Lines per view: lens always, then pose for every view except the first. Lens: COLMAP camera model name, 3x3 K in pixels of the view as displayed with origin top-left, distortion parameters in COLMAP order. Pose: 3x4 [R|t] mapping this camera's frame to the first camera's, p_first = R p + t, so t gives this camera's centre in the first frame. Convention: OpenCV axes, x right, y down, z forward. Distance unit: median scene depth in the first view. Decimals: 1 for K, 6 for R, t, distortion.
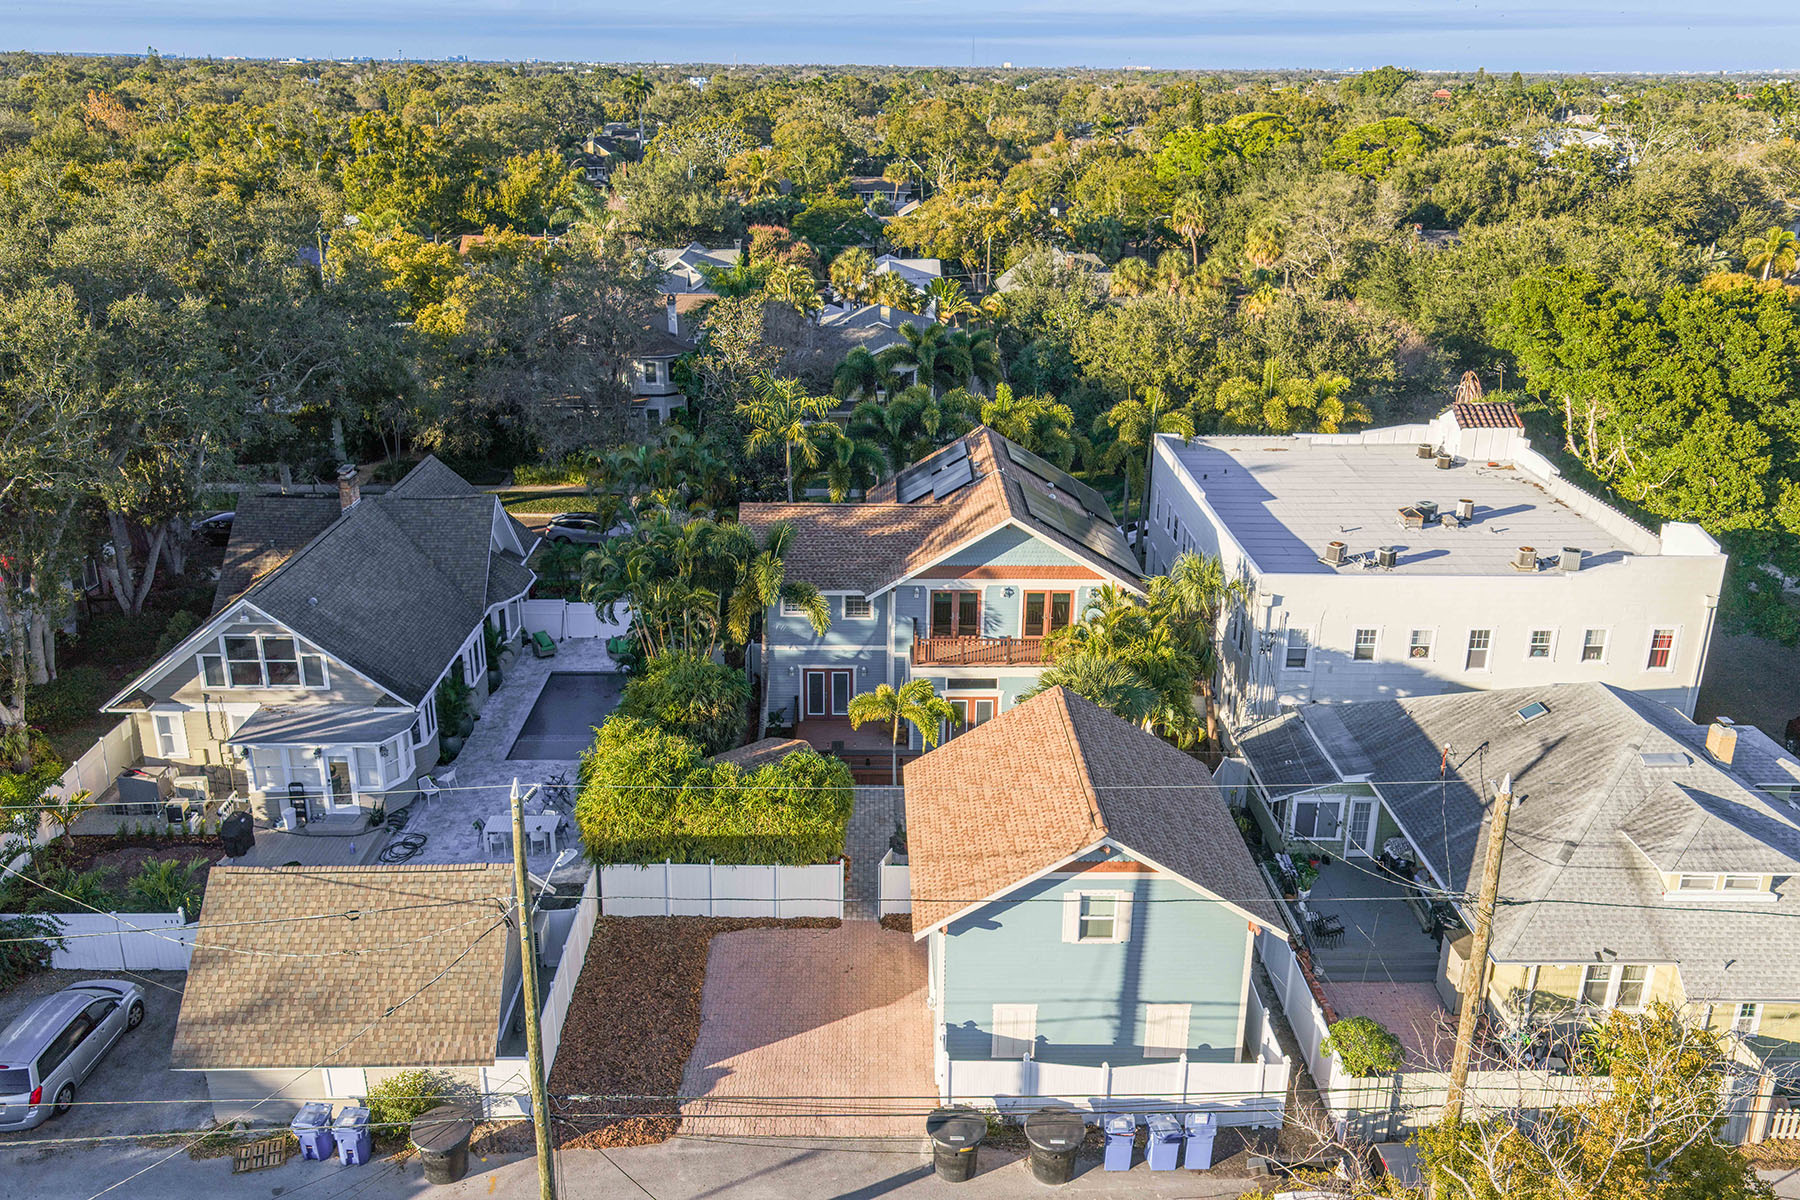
lens RADIAL K [[1458.5, 0, 898.5], [0, 1458.5, 598.1], [0, 0, 1]] dist [0.012929, 0.004498]
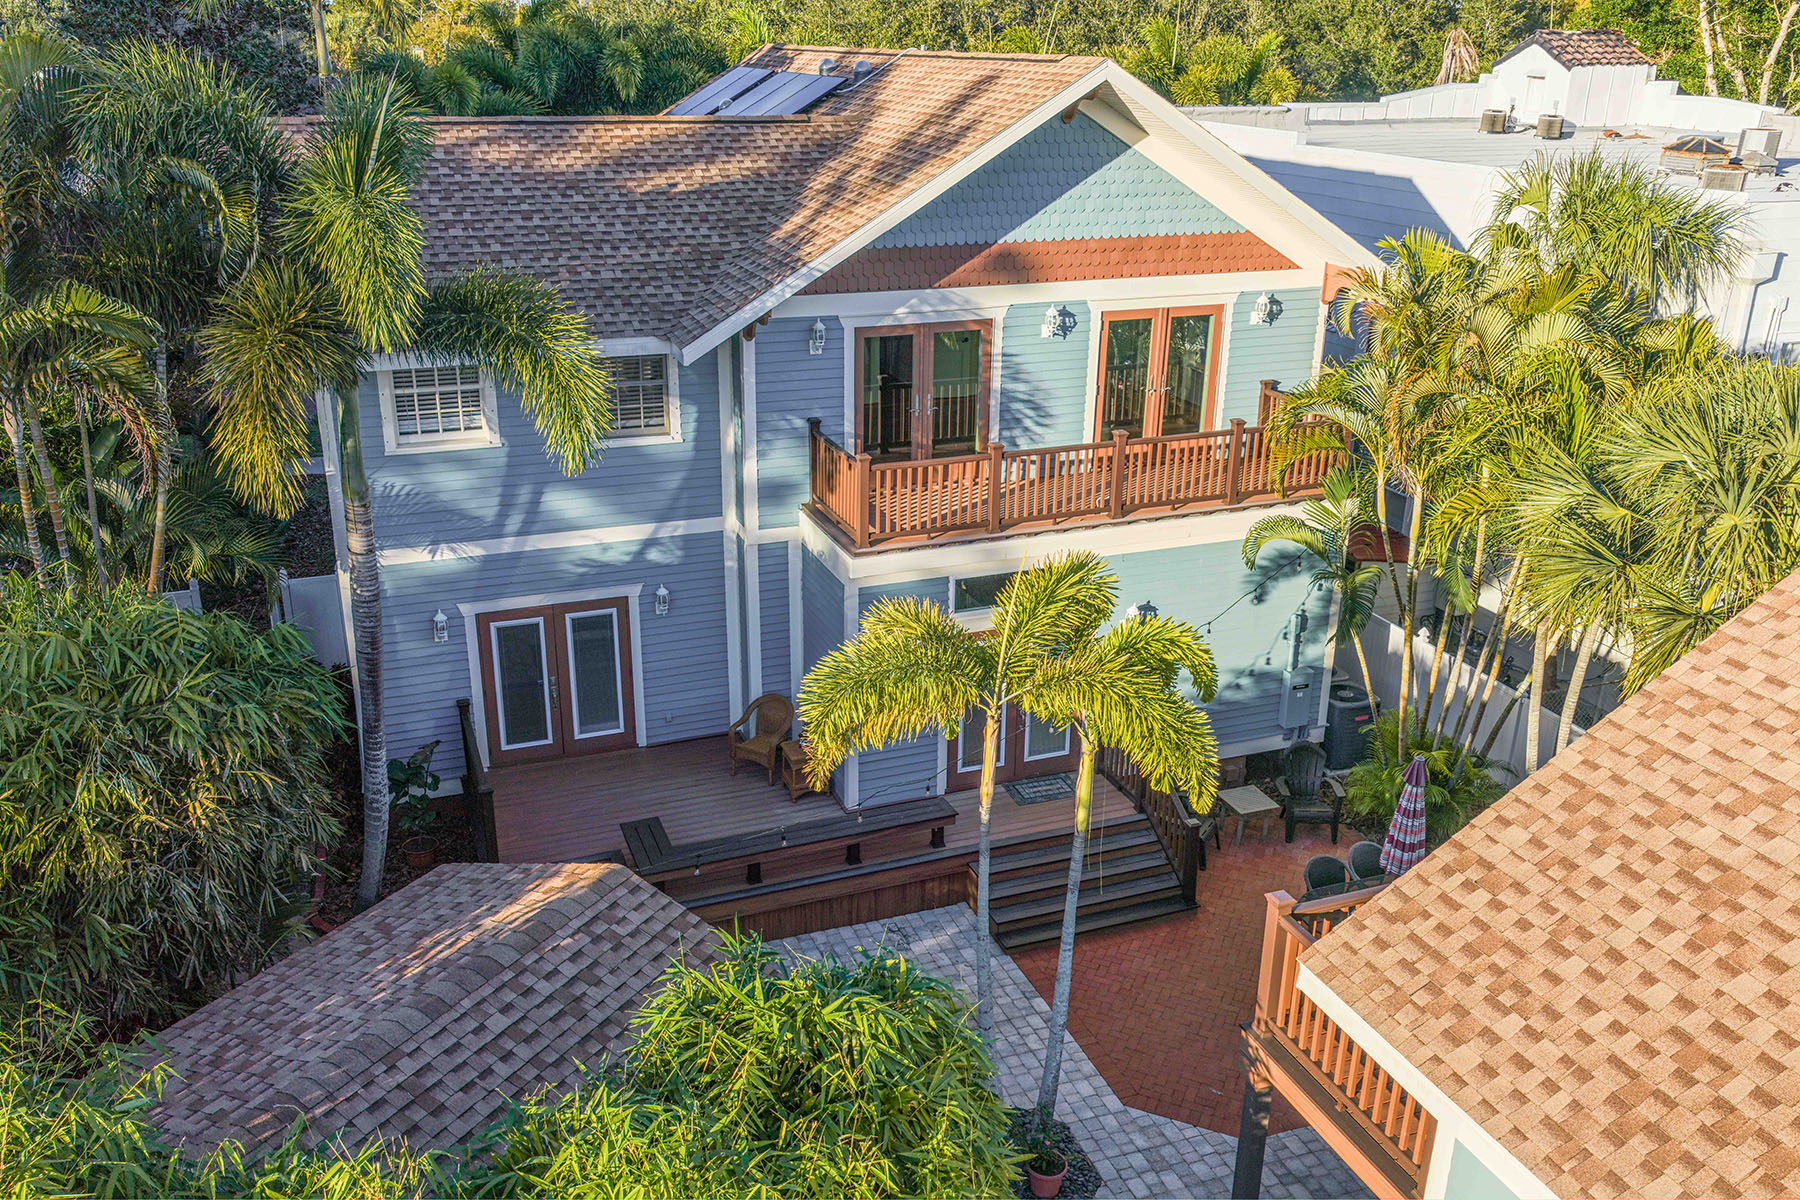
lens RADIAL K [[1458.5, 0, 899.3], [0, 1458.5, 602.5], [0, 0, 1]] dist [0.012929, 0.004498]
pose [[0.938429, -0.123387, 0.322687, -0.083832], [0.115474, 0.992352, 0.043632, 0.043362], [-0.325603, -0.003683, 0.945500, 0.673389]]
